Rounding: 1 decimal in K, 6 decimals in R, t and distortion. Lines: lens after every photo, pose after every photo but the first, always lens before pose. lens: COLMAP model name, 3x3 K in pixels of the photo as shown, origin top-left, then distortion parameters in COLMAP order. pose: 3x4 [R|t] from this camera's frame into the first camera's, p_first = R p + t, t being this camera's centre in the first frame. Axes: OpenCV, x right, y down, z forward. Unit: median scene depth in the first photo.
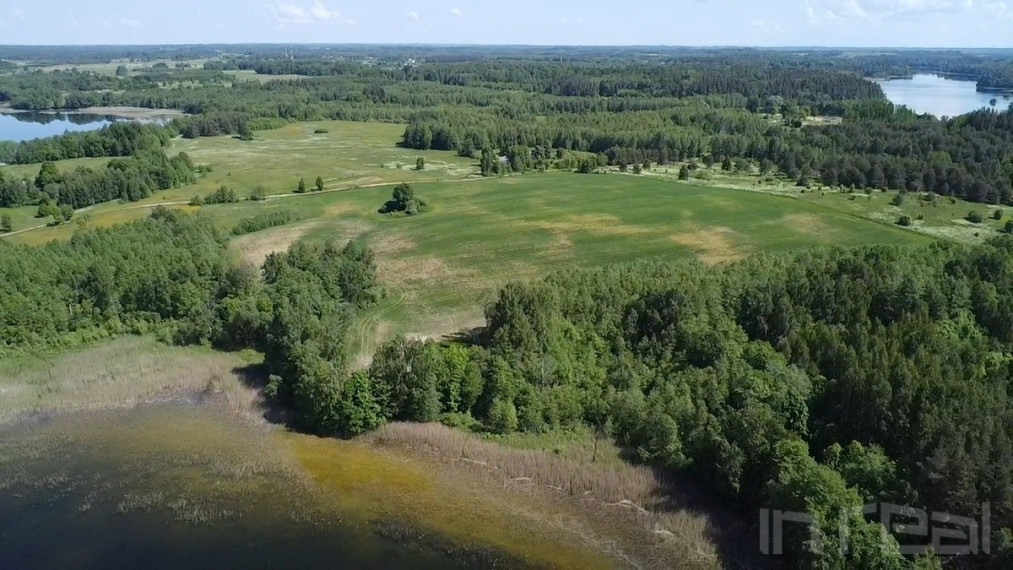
lens RADIAL K [[733.8, 0, 505.9], [0, 733.8, 283.0], [0, 0, 1]] dist [-0.025397, -0.008790]
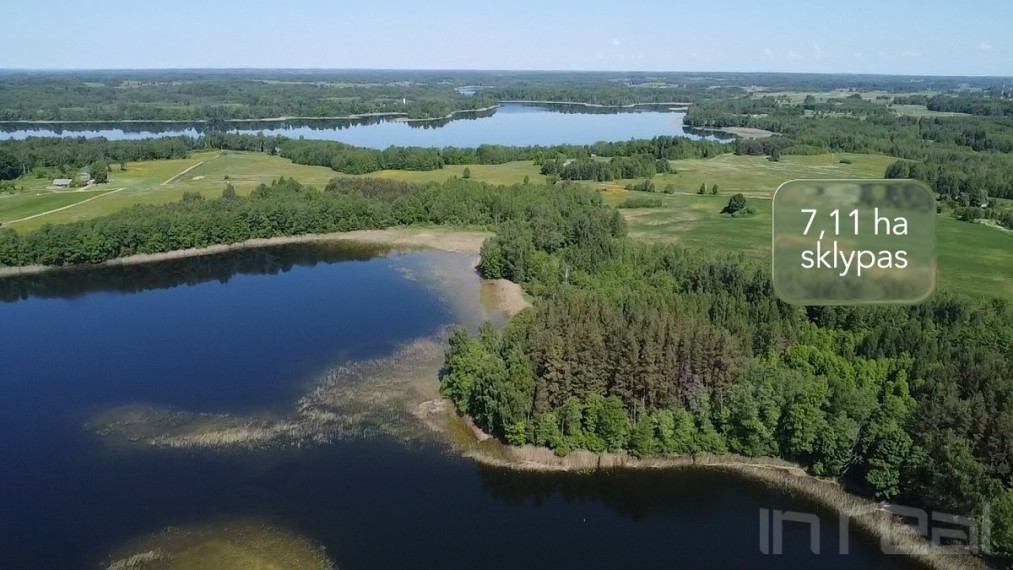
lens RADIAL K [[733.8, 0, 505.9], [0, 733.8, 283.0], [0, 0, 1]] dist [-0.025397, -0.008790]
pose [[0.576290, 0.234419, -0.782904, 1.269078], [-0.263682, 0.960080, 0.093375, 0.007573], [0.773539, 0.152626, 0.615096, -0.189312]]
